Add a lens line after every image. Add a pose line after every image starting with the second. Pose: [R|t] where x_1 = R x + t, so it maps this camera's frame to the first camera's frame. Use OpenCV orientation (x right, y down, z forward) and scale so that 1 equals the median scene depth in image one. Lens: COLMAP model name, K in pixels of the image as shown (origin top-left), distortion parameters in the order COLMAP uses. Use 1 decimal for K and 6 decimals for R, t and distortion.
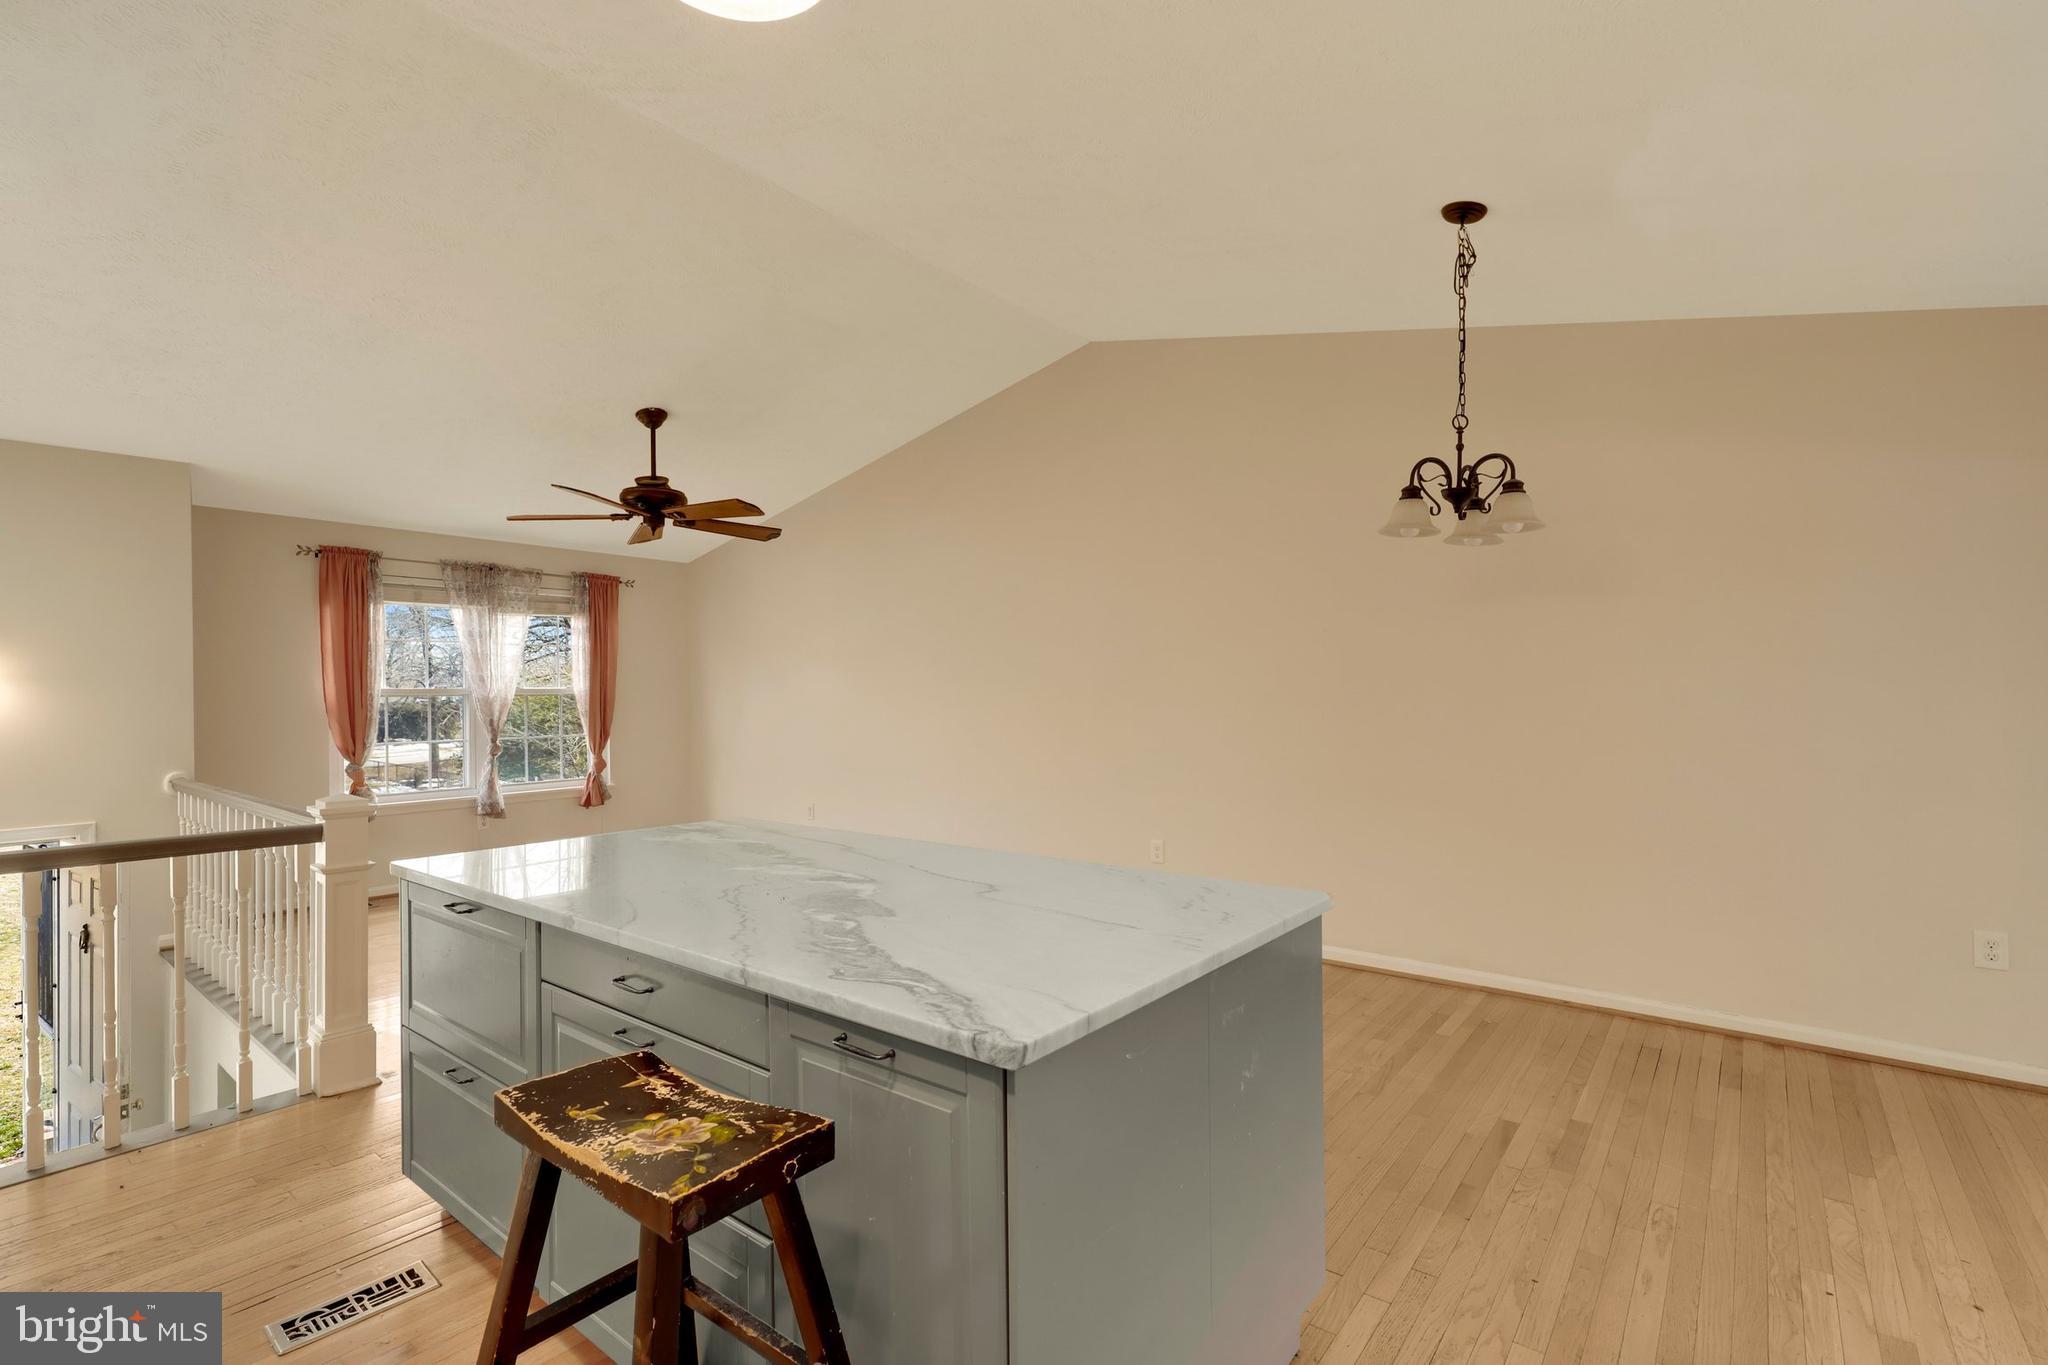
lens RADIAL K [[912.6, 0, 1024.4], [0, 912.6, 690.2], [0, 0, 1]] dist [0.003807, 0.000652]
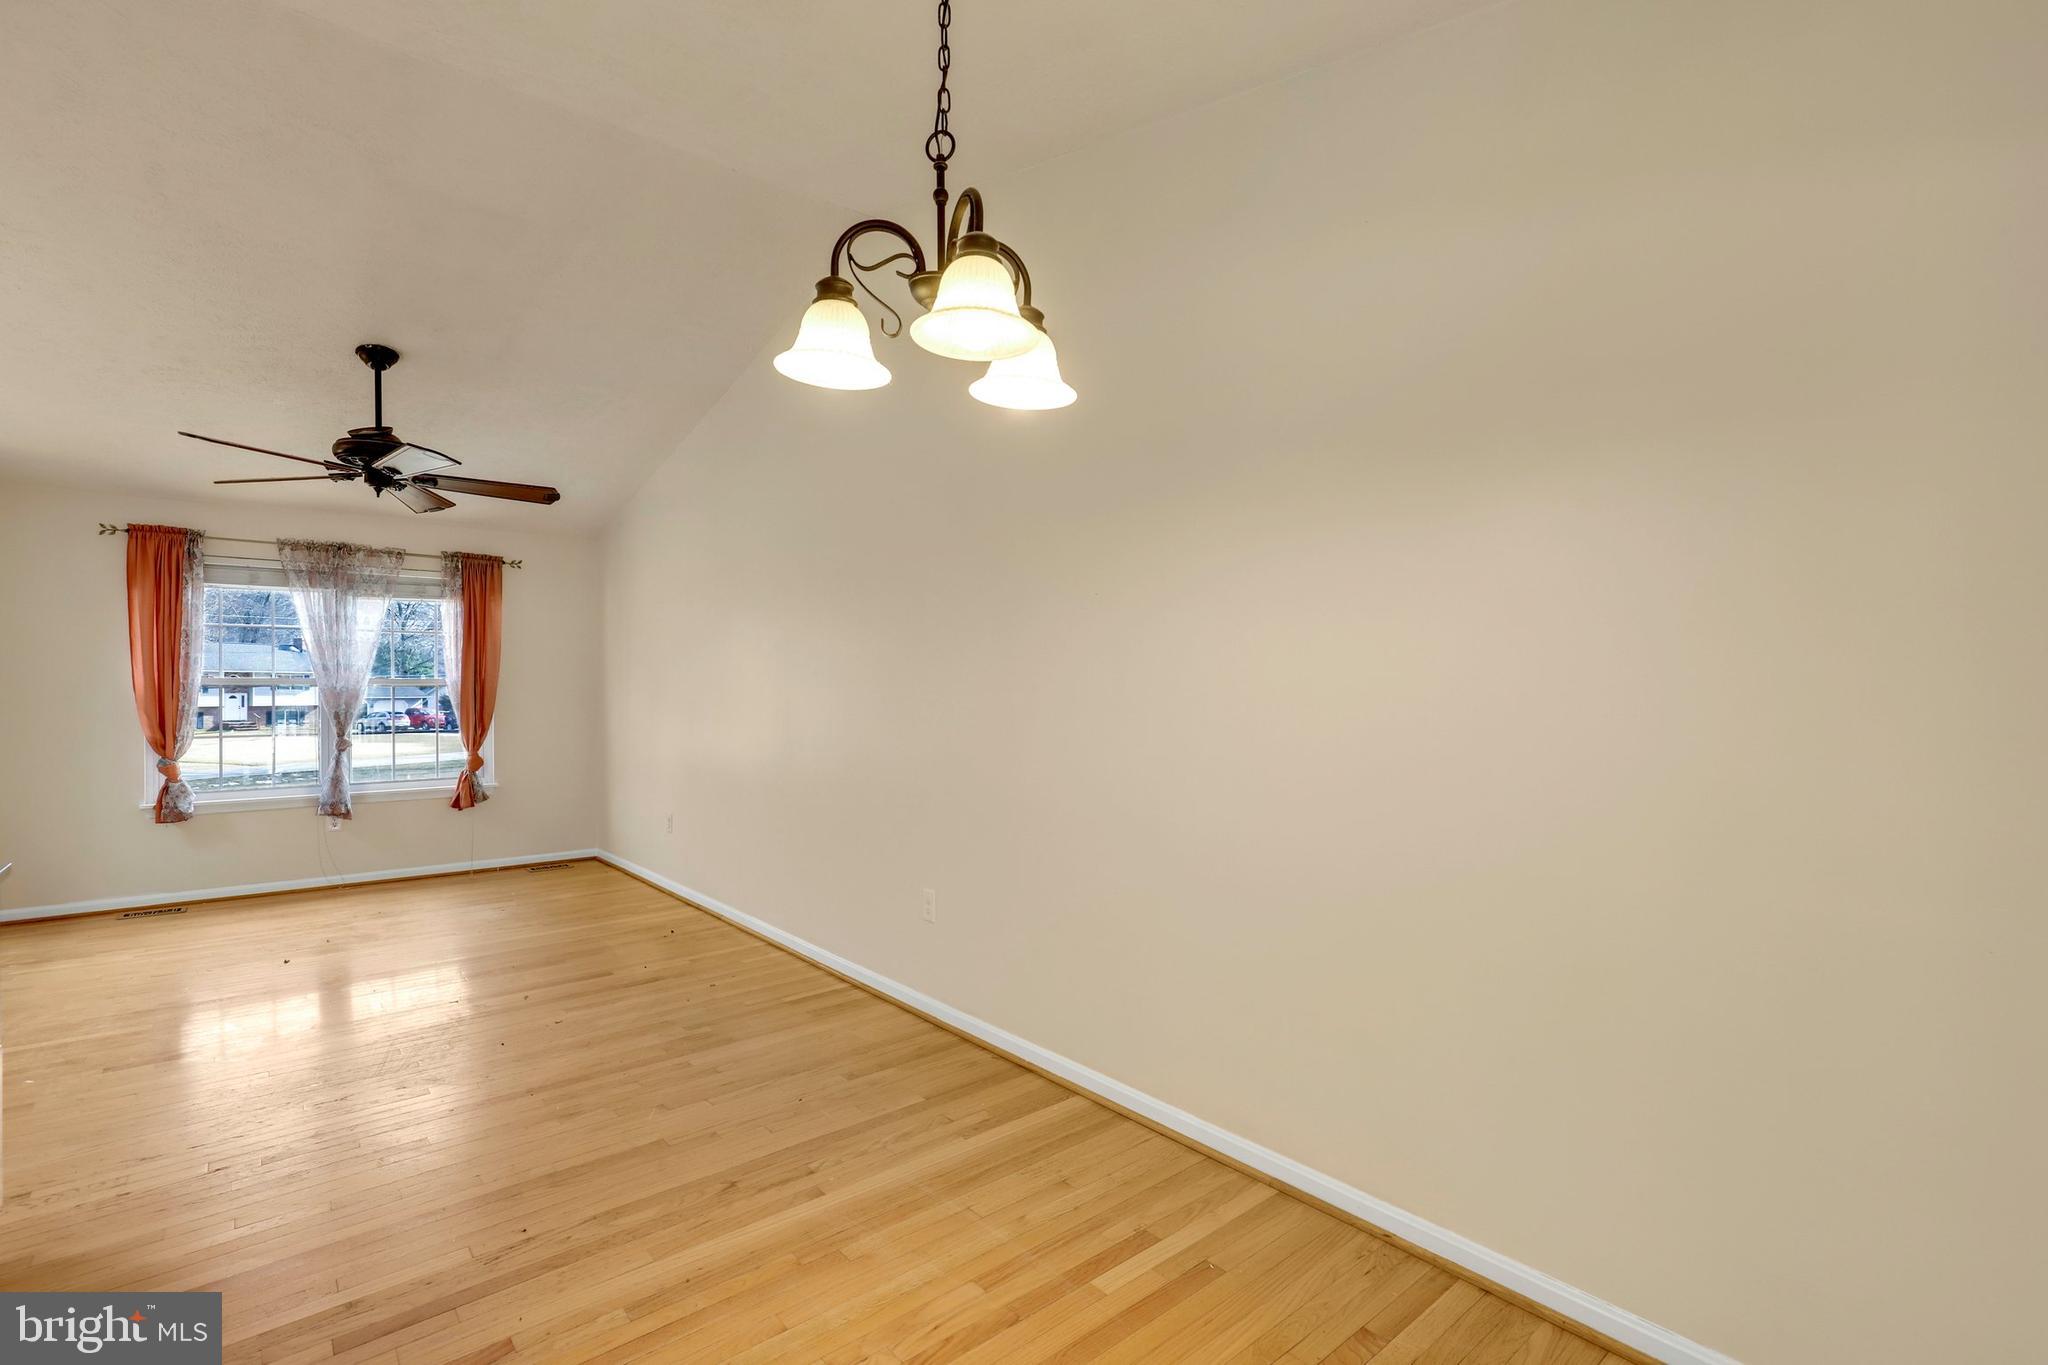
lens RADIAL K [[912.6, 0, 1027.5], [0, 912.6, 686.0], [0, 0, 1]] dist [0.003807, 0.000652]
pose [[0.980423, 0.006165, -0.196806, 0.290134], [-0.006109, 0.999981, 0.000890, 0.000956], [0.196808, 0.000329, 0.980442, 0.240234]]
